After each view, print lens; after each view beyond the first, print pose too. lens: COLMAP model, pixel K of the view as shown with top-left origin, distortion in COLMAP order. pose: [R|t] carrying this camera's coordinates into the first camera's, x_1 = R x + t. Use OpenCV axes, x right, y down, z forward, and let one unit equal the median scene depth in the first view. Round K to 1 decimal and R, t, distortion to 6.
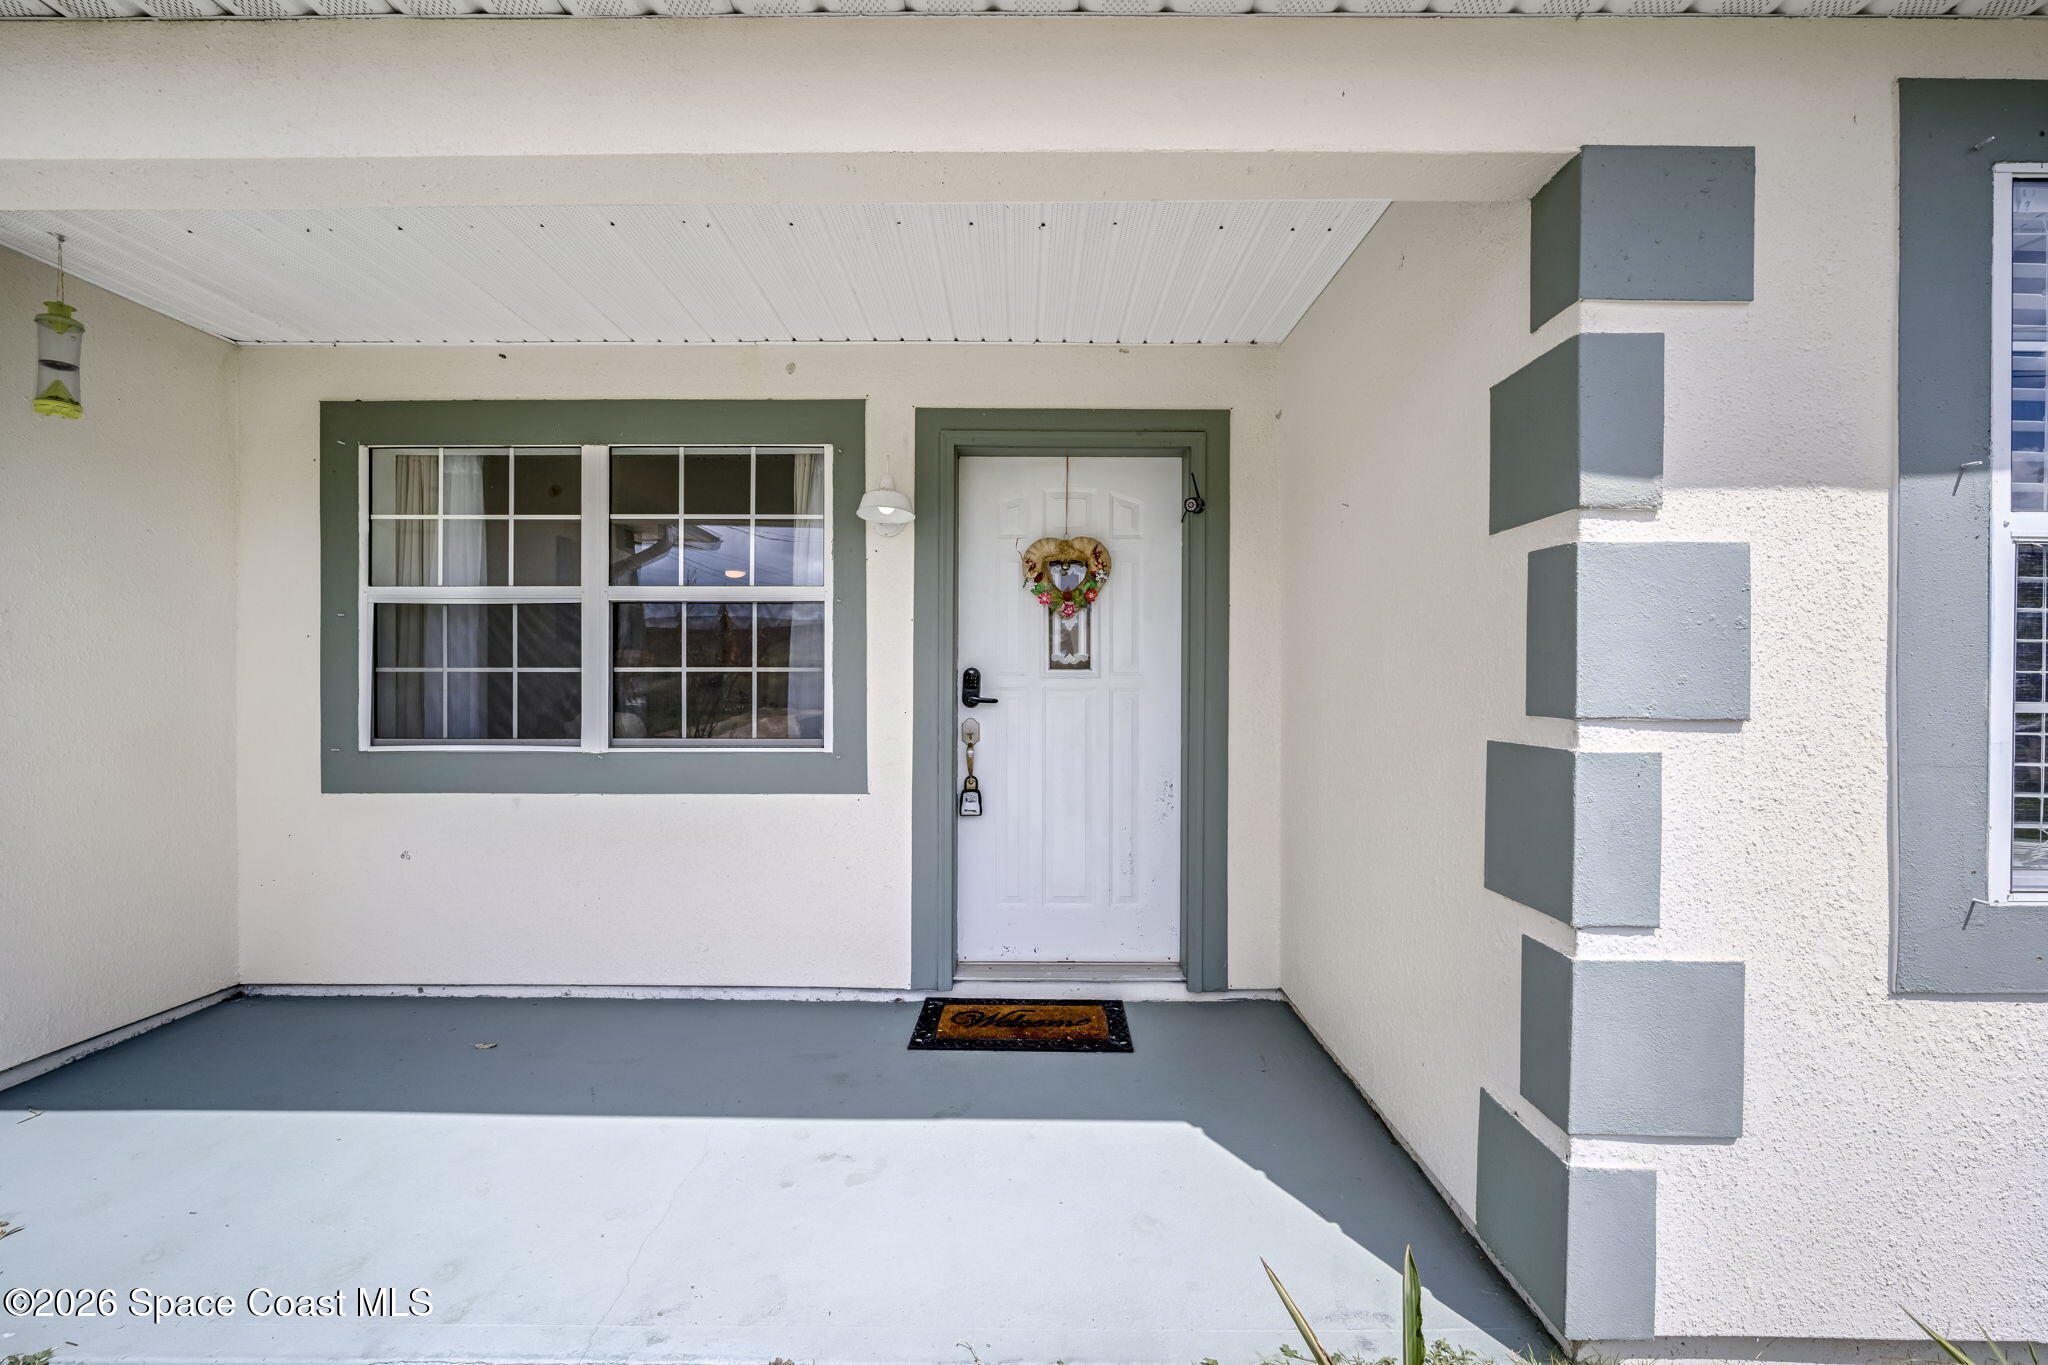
lens RADIAL K [[890.3, 0, 1022.5], [0, 890.3, 689.3], [0, 0, 1]] dist [-0.012022, 0.000804]
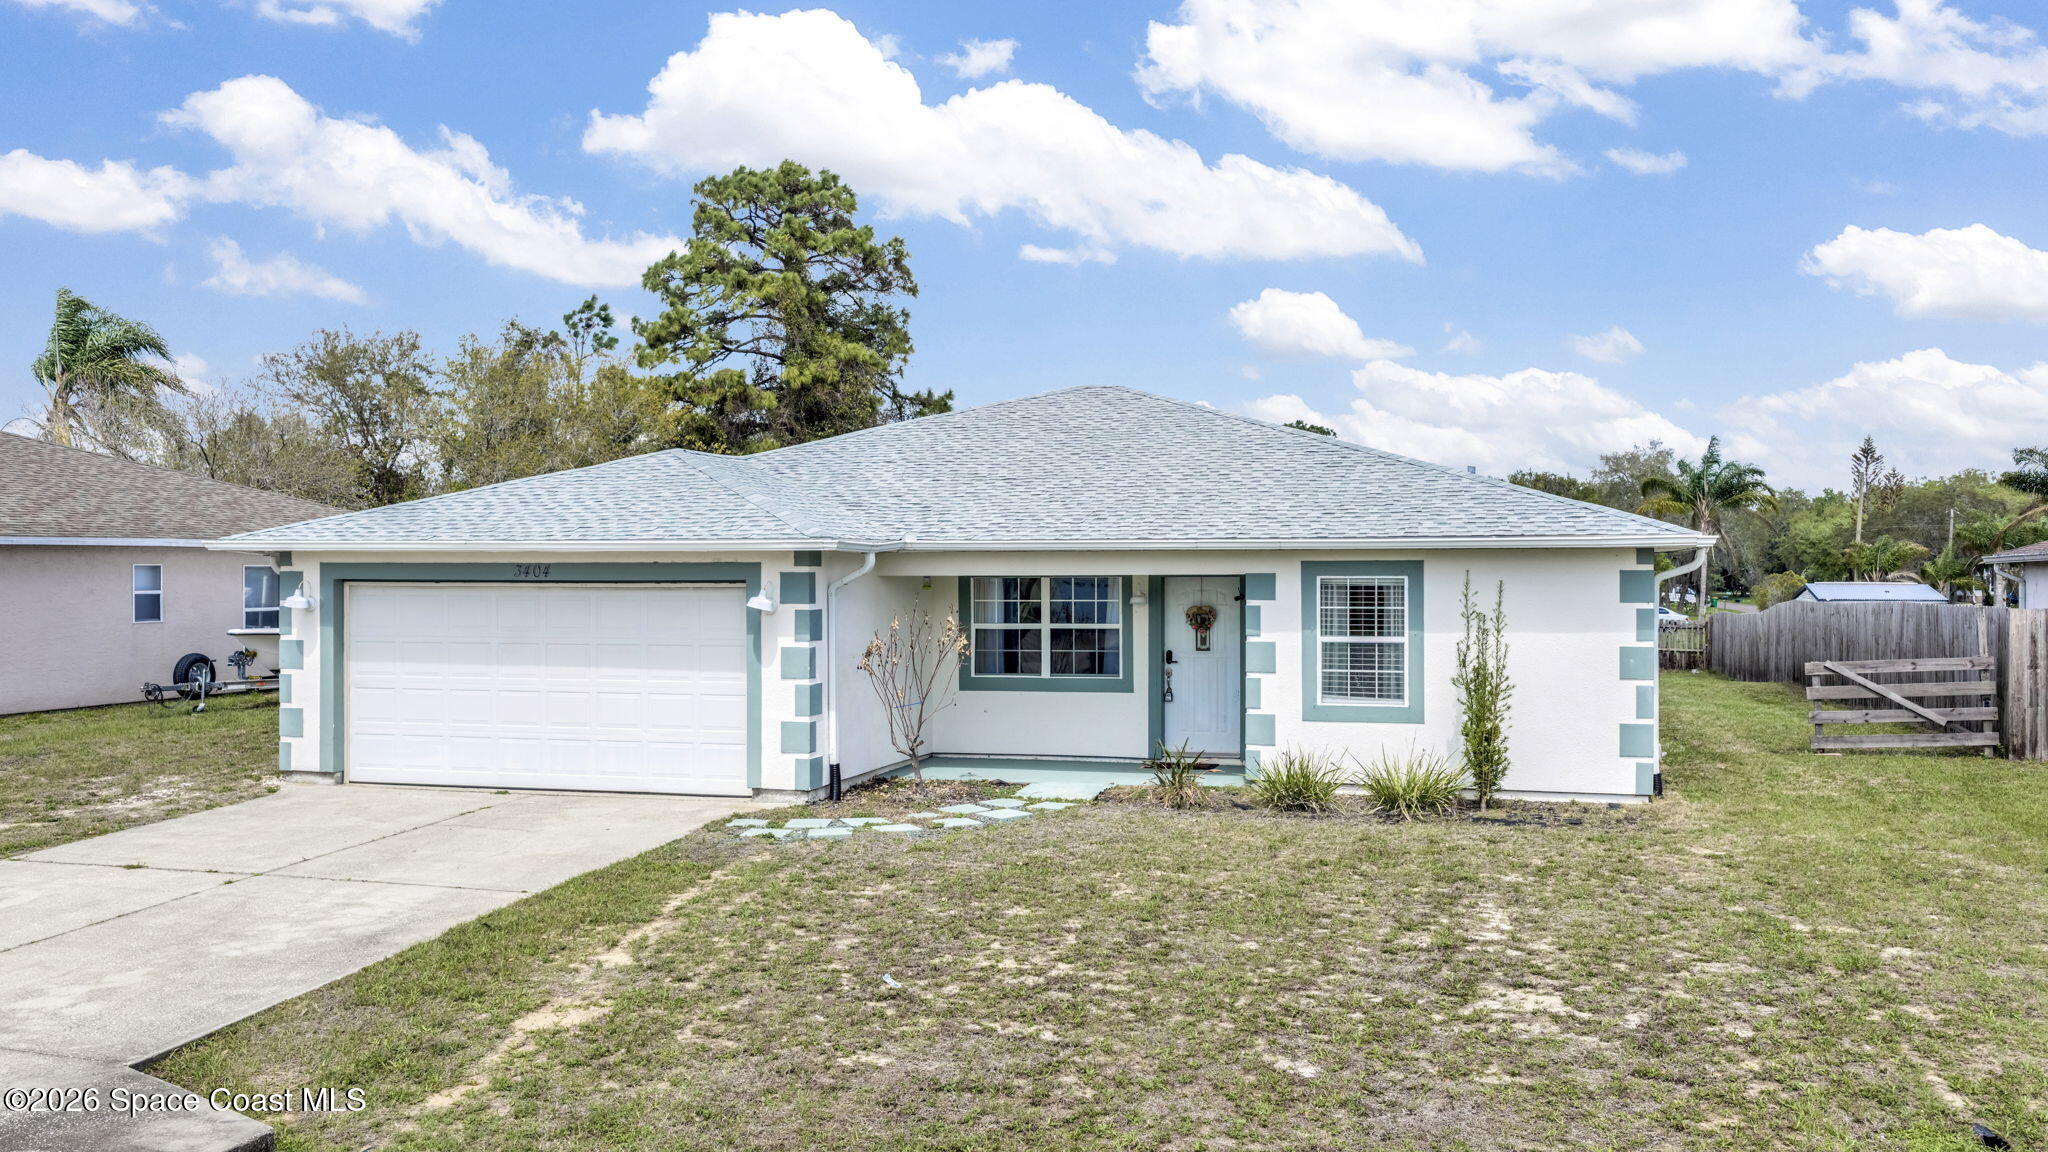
lens RADIAL K [[1652.8, 0, 1024.0], [0, 1652.8, 576.0], [0, 0, 1]] dist [0.000085, 0.000011]
pose [[0.961960, -0.007547, -0.273085, 0.989916], [0.005878, 0.999959, -0.006929, -0.238701], [0.273126, 0.005061, 0.961965, -4.440689]]
